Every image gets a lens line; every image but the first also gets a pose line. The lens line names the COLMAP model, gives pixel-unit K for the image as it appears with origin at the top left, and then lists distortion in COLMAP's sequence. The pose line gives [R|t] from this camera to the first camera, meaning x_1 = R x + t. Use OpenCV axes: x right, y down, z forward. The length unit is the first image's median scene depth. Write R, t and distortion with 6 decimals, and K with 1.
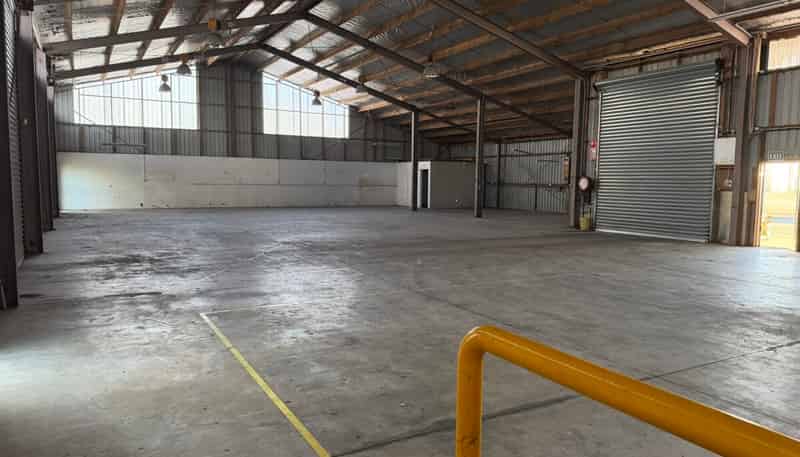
lens RADIAL K [[552.7, 0, 400.0], [0, 552.7, 228.5], [0, 0, 1]] dist [0.126349, -0.183810]
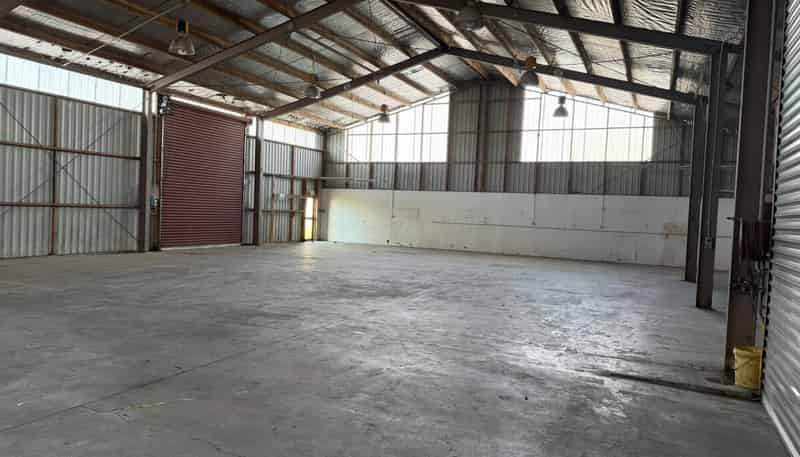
lens RADIAL K [[552.7, 0, 400.0], [0, 552.7, 228.5], [0, 0, 1]] dist [0.126349, -0.183810]
pose [[0.579187, 0.037868, -0.814315, 0.317318], [-0.111542, 0.993207, -0.033148, -0.033407], [0.807528, 0.110029, 0.579476, 0.440723]]
